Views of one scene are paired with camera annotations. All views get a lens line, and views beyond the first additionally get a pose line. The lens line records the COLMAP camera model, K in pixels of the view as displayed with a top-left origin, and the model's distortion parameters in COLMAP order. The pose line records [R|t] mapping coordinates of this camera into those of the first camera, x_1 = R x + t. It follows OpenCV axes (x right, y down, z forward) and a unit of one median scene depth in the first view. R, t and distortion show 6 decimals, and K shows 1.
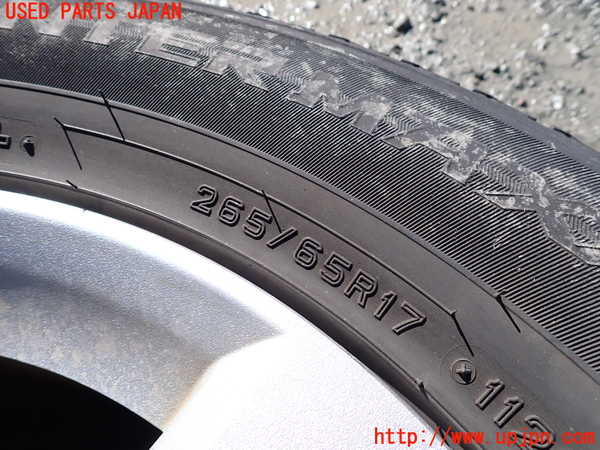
lens RADIAL K [[436.4, 0, 299.9], [0, 436.4, 225.1], [0, 0, 1]] dist [0.006300, 0.002069]
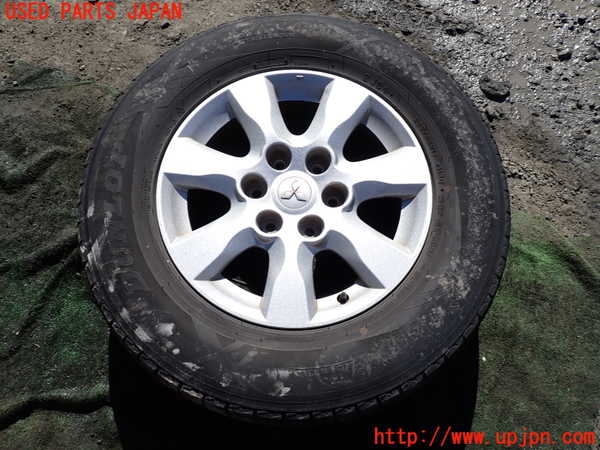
lens RADIAL K [[436.4, 0, 297.0], [0, 436.4, 223.4], [0, 0, 1]] dist [0.006300, 0.002069]
pose [[0.823650, 0.523897, -0.217100, 0.422496], [-0.437430, 0.830558, 0.344716, -0.218603], [0.360910, -0.188960, 0.913257, -4.815584]]
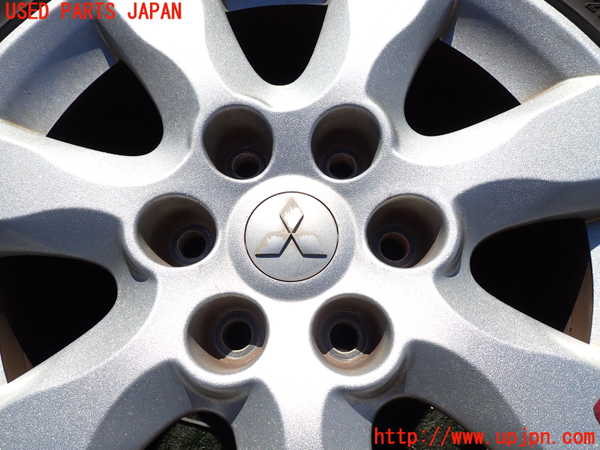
lens RADIAL K [[436.4, 0, 302.1], [0, 436.4, 226.0], [0, 0, 1]] dist [0.006300, 0.002069]
pose [[0.879786, 0.427770, -0.207341, -0.554564], [-0.347928, 0.876650, 0.332313, 0.642423], [0.323919, -0.220224, 0.920097, -1.566224]]
